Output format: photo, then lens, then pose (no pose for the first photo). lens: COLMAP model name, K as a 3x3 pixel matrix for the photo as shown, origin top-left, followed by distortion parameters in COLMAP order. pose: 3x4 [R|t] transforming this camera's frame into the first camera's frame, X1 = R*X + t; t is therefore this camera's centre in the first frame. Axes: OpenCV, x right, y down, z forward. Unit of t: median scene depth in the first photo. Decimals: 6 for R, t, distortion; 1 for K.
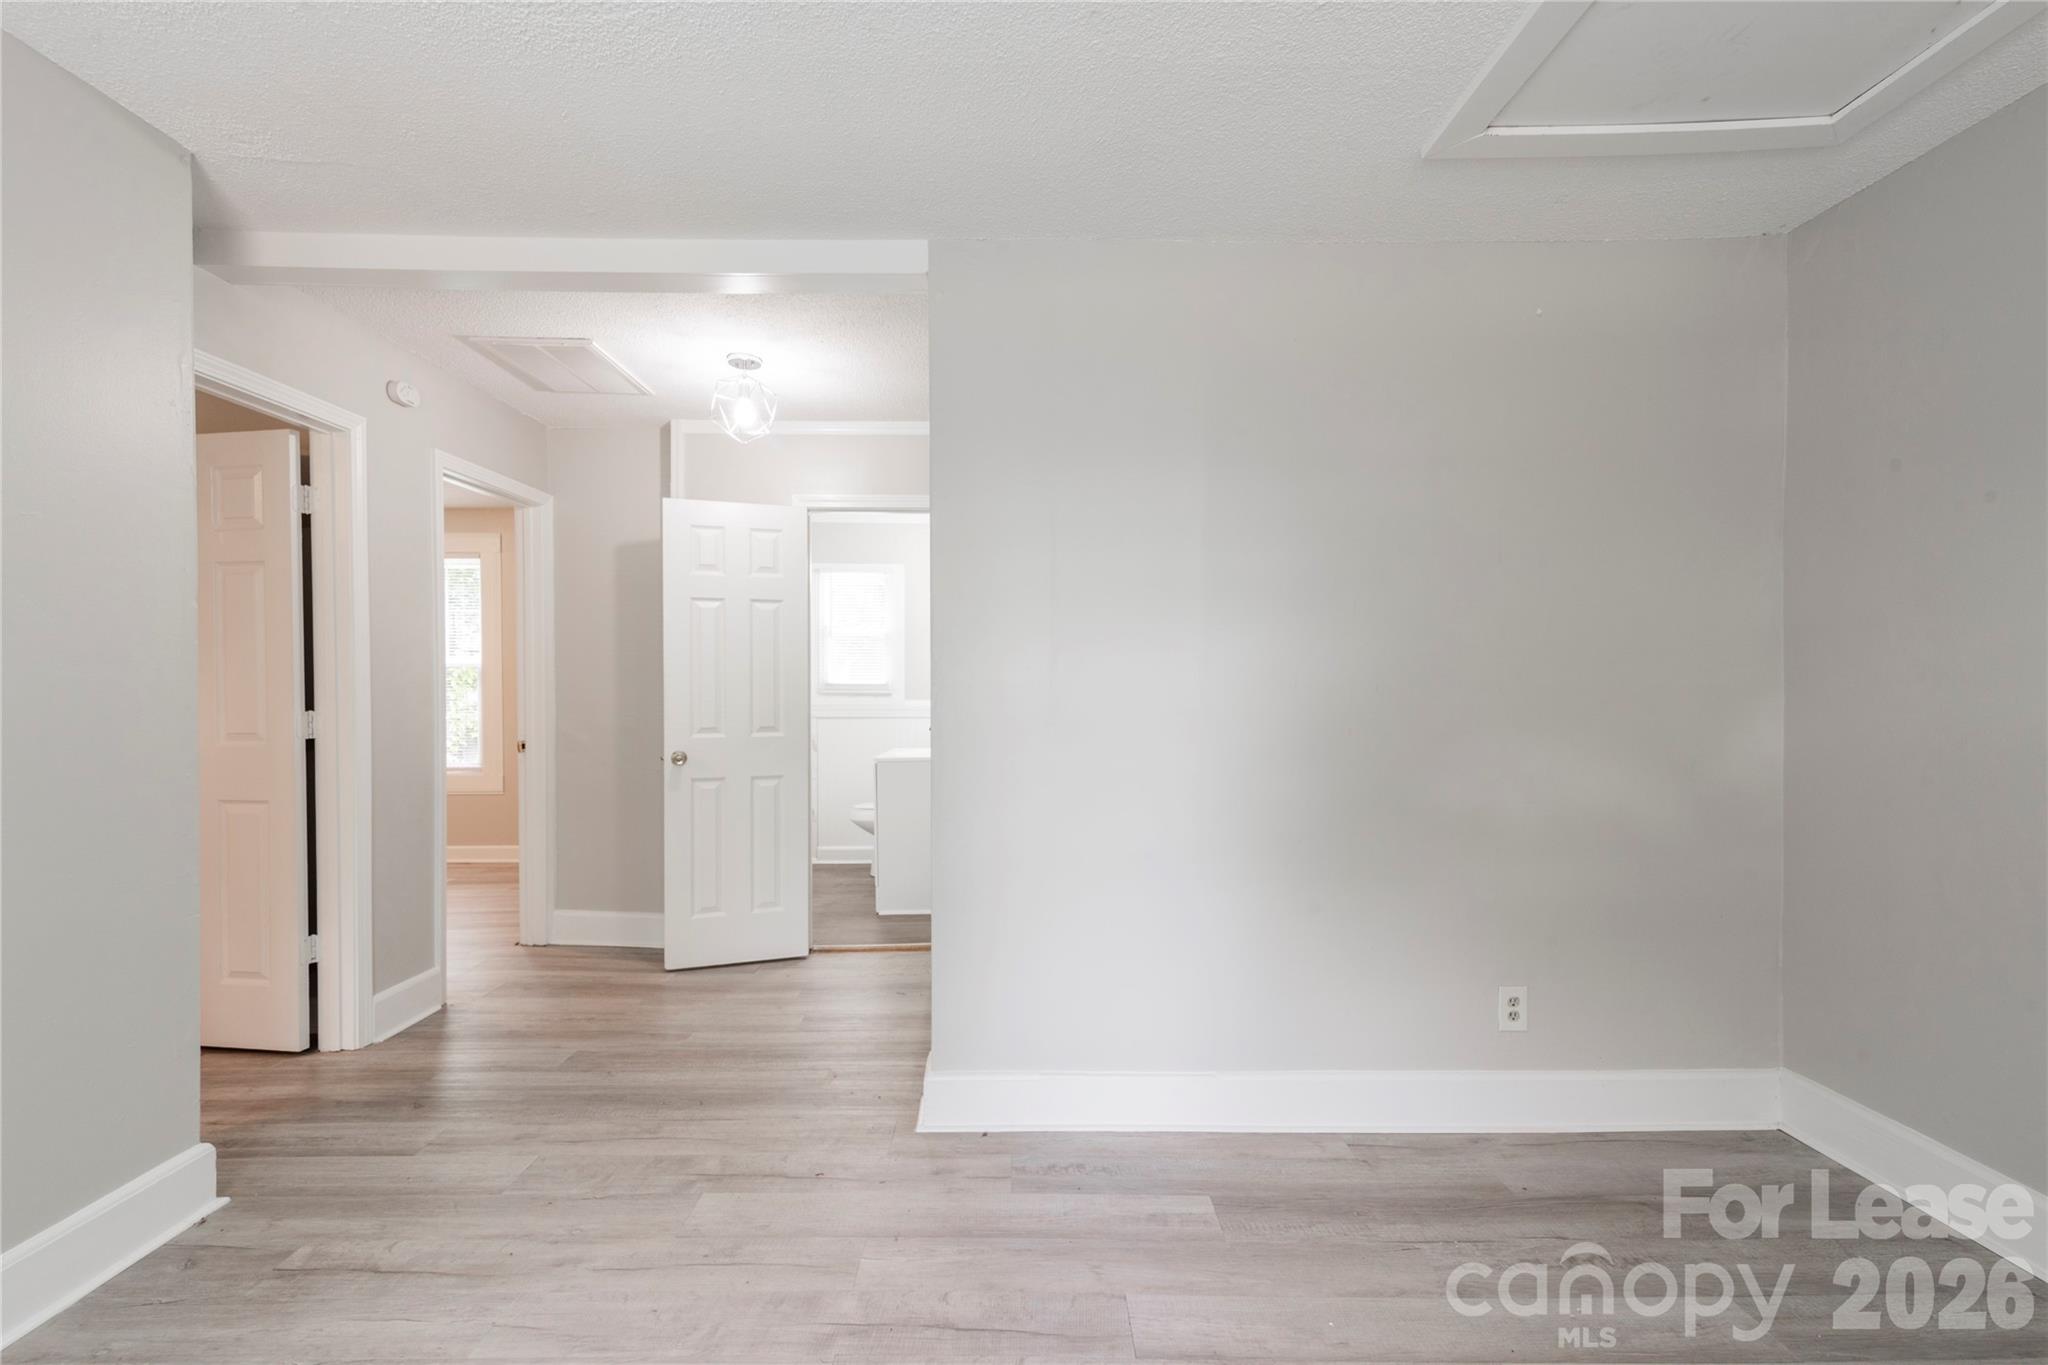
lens RADIAL K [[933.3, 0, 1022.1], [0, 933.3, 685.6], [0, 0, 1]] dist [0.006134, -0.000095]
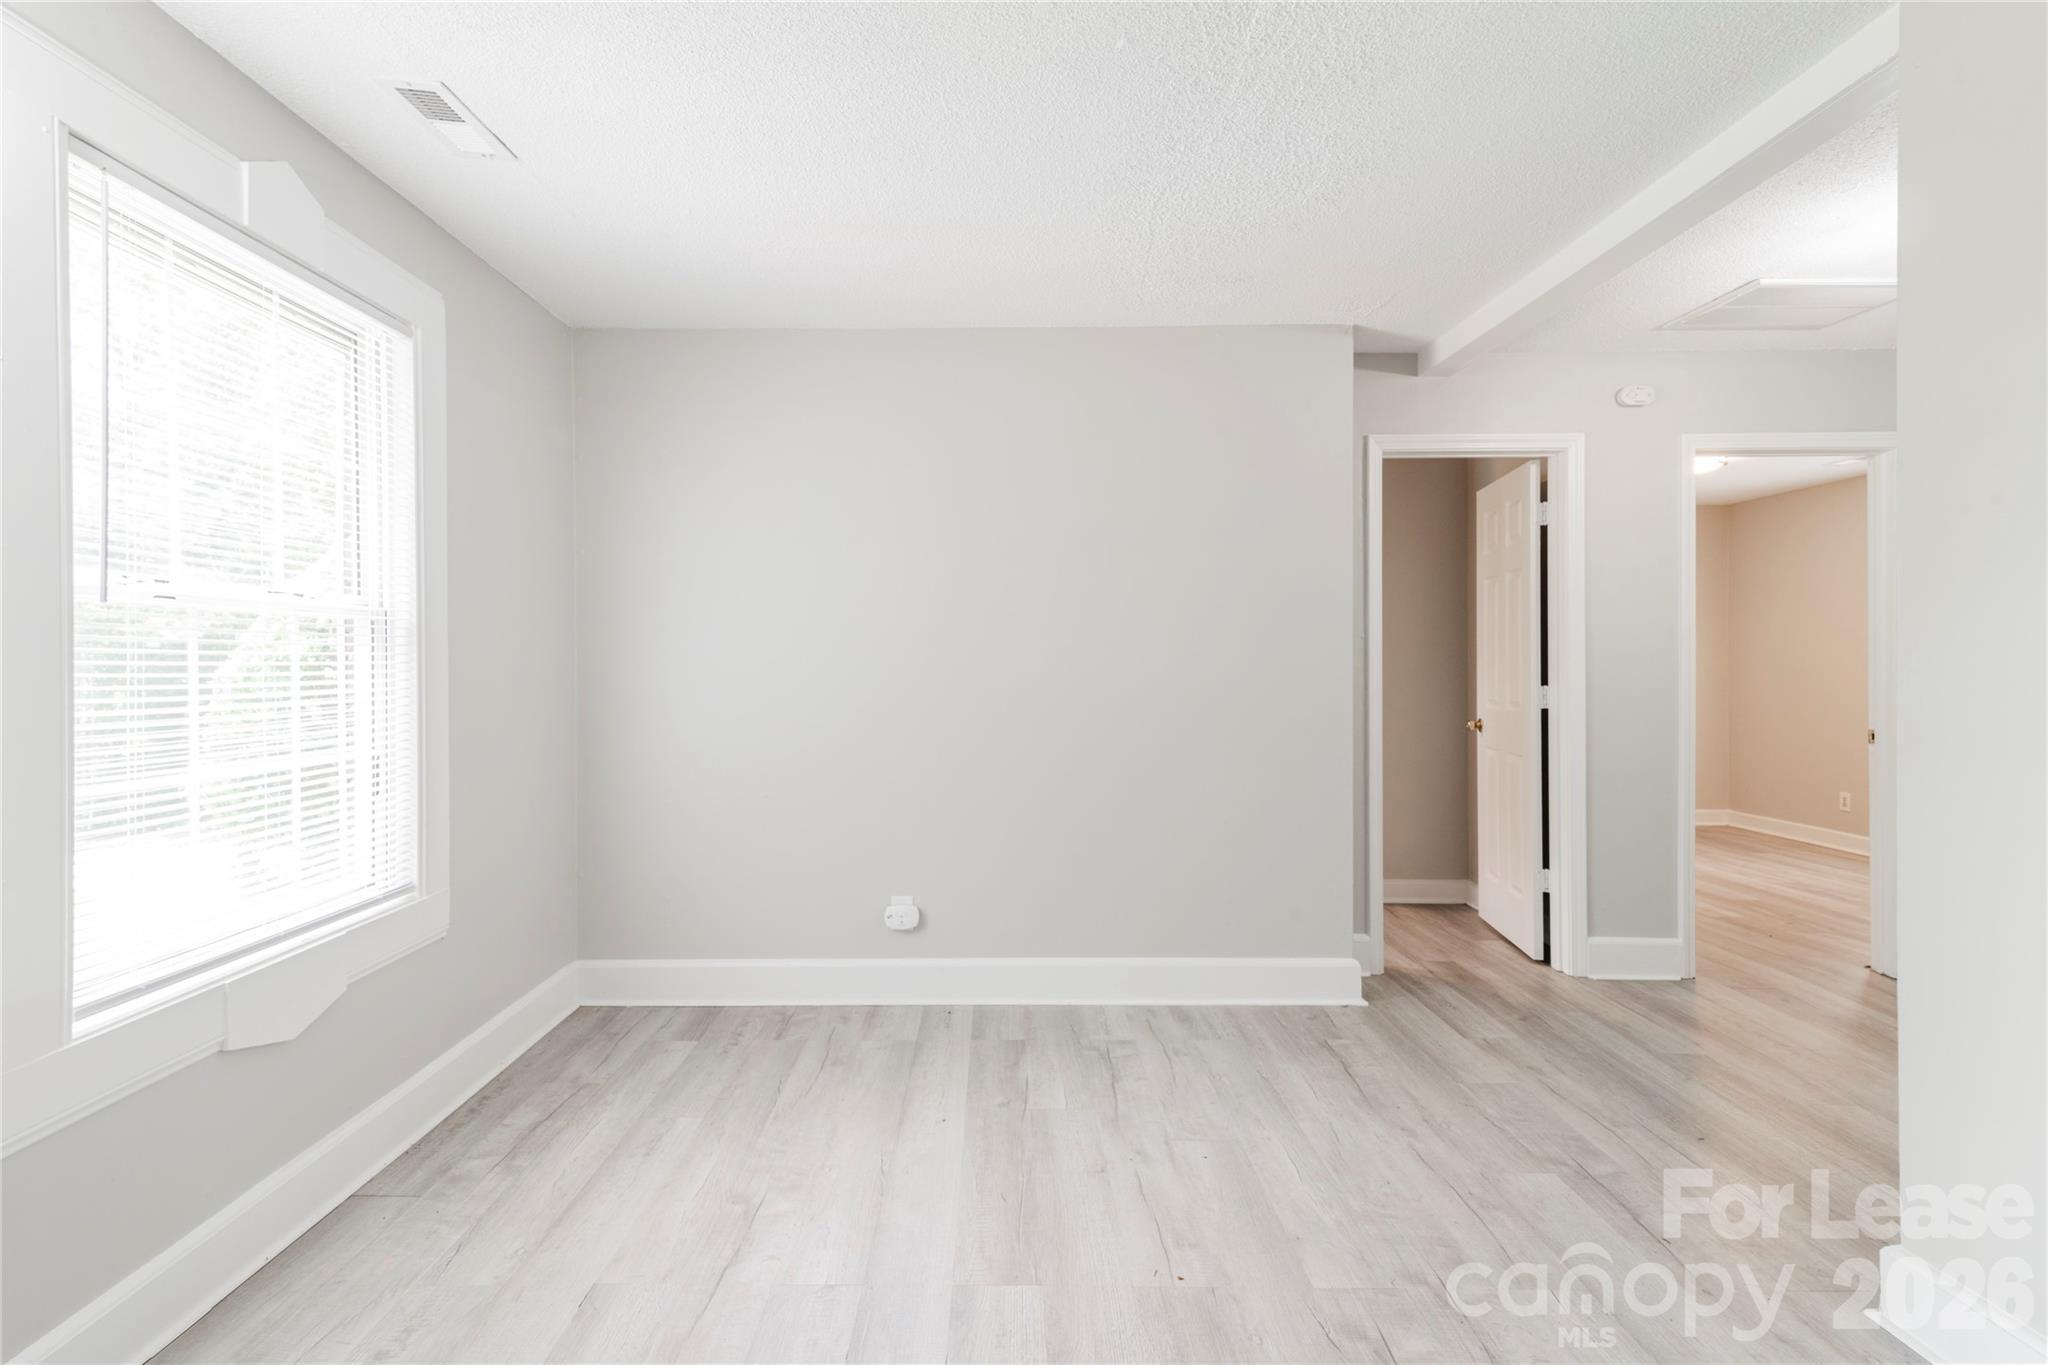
lens RADIAL K [[943.4, 0, 978.9], [0, 943.4, 669.9], [0, 0, 1]] dist [0.000444, -0.000330]
pose [[-0.033596, 0.006784, -0.999412, 0.615249], [-0.001899, 0.999975, 0.006852, -0.001363], [0.999434, 0.002128, -0.033582, 0.375710]]
